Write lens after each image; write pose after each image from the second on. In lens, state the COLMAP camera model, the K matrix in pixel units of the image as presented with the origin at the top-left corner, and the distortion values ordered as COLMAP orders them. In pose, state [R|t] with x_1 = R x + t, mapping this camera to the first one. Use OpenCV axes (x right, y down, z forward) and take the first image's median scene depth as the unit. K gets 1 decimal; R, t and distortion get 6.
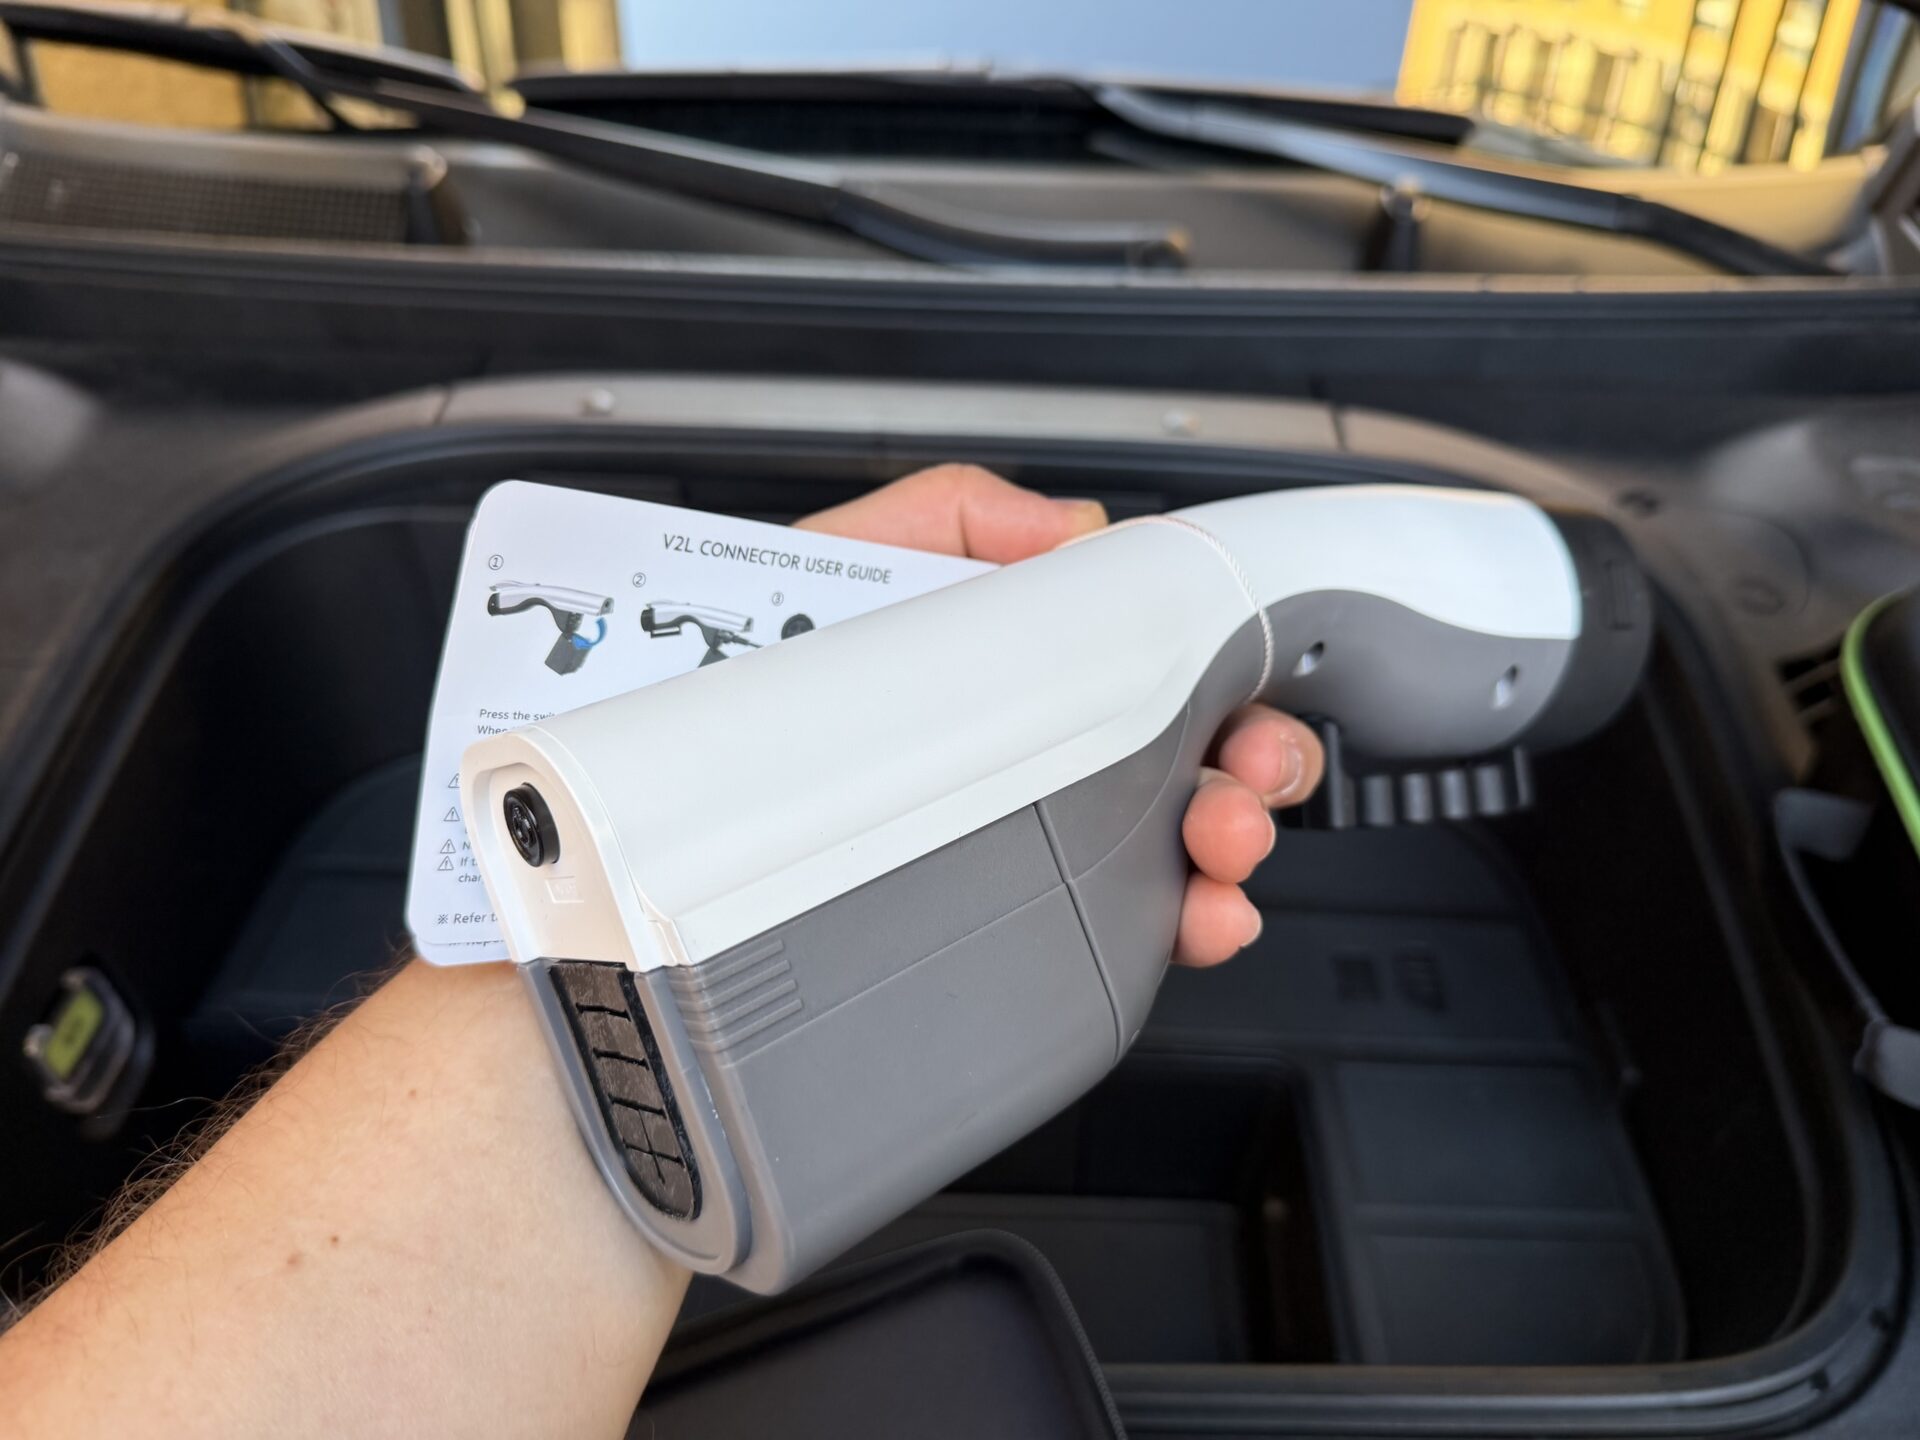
lens RADIAL K [[1410.9, 0, 959.5], [0, 1410.9, 709.6], [0, 0, 1]] dist [-0.052884, 0.001639]
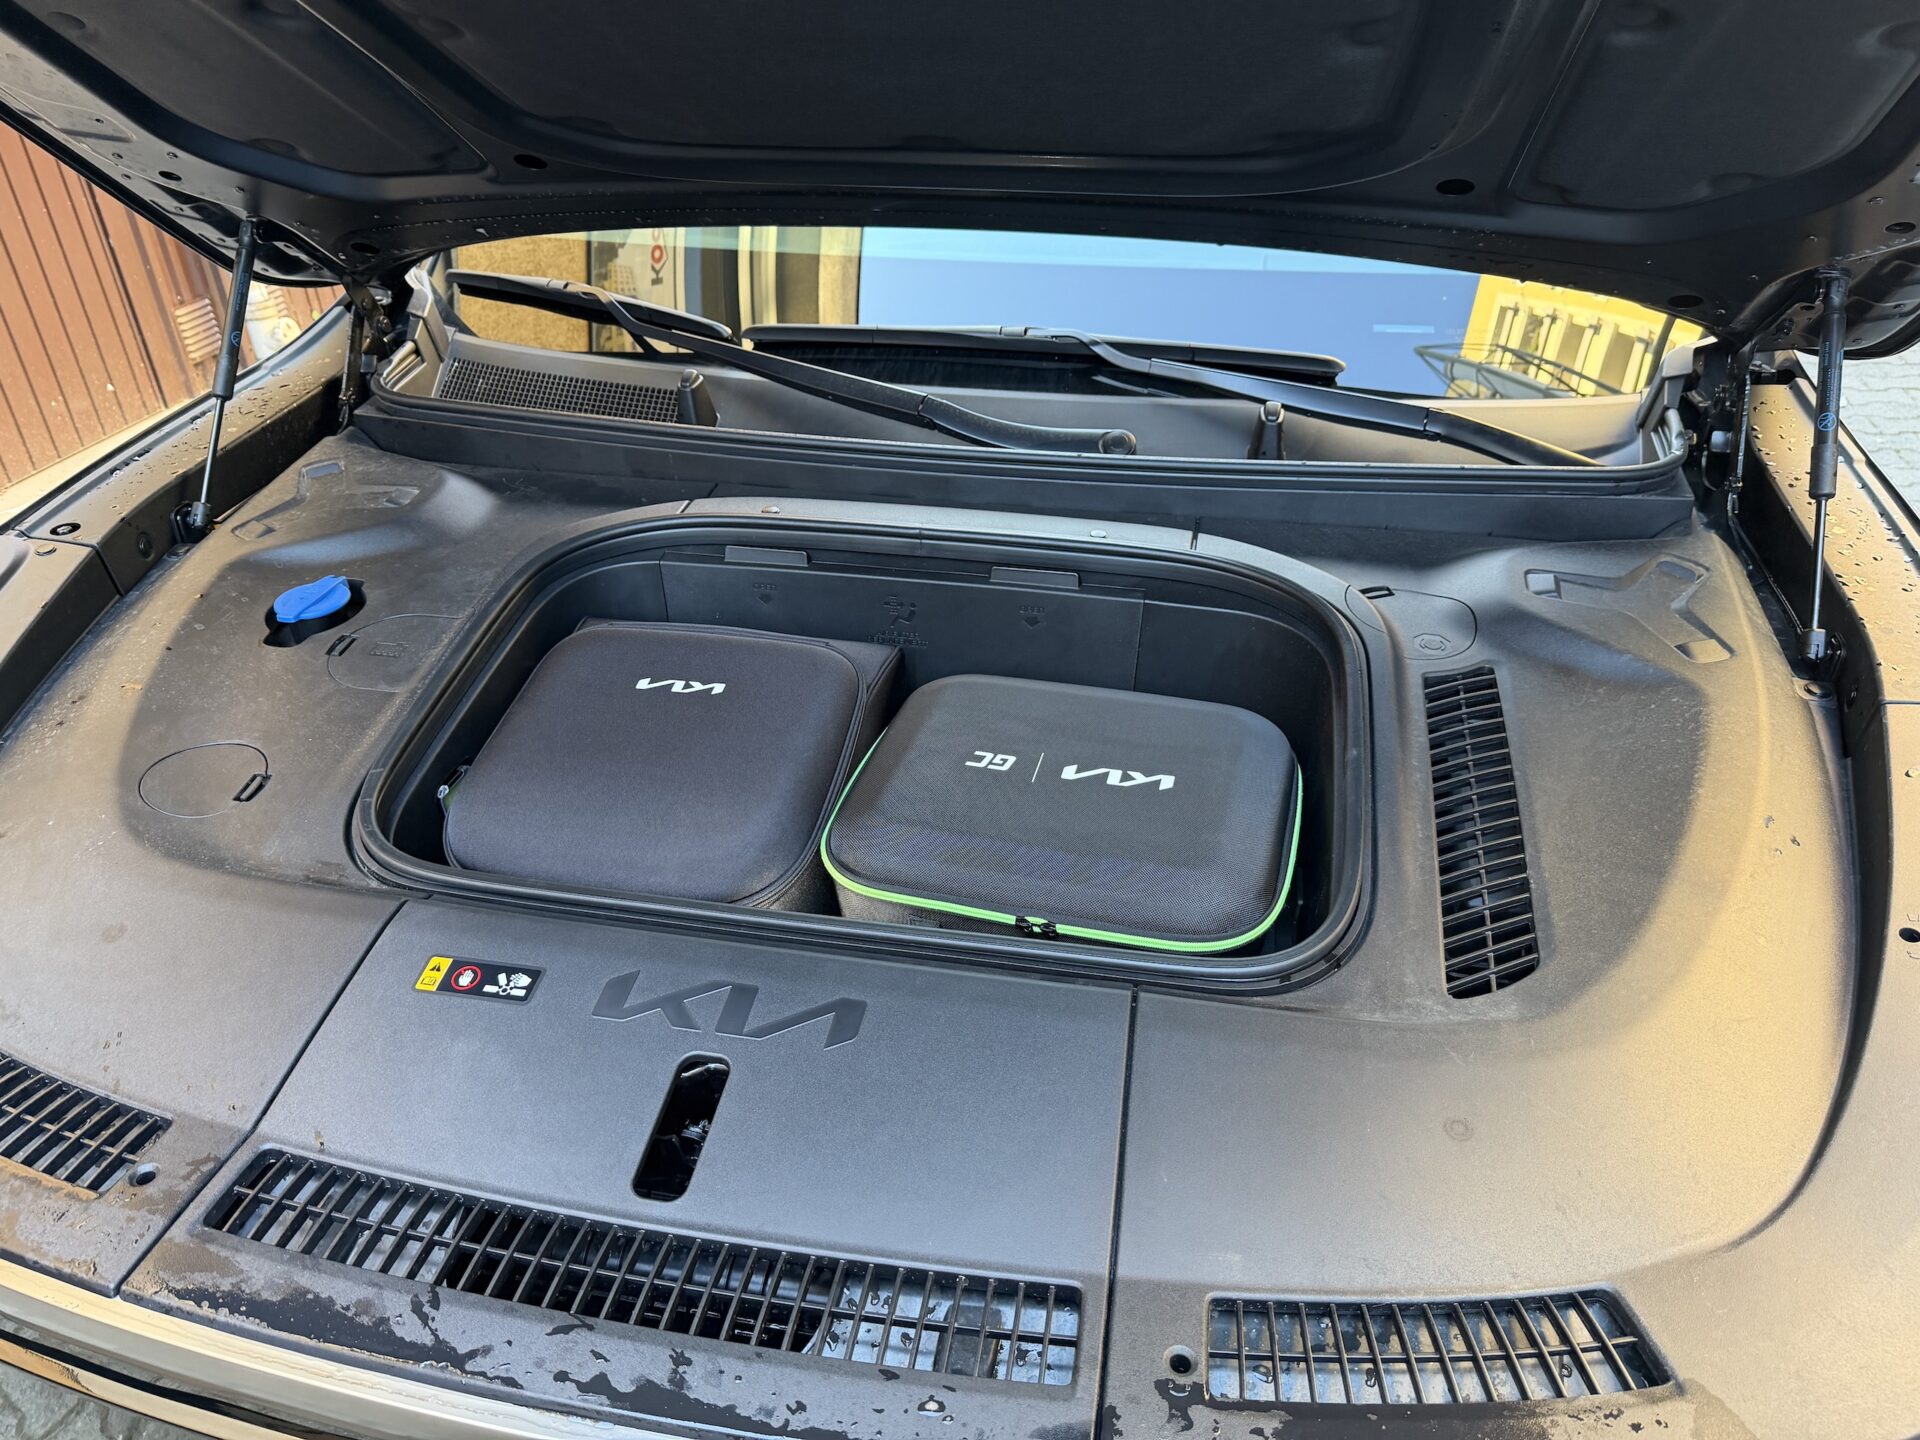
lens RADIAL K [[1359.9, 0, 960.0], [0, 1359.9, 720.0], [0, 0, 1]] dist [-0.003450, -0.000430]
pose [[0.985146, 0.066948, -0.158130, 0.283319], [-0.089252, 0.986340, -0.138446, 0.277627], [0.146701, 0.150502, 0.977664, -0.642356]]
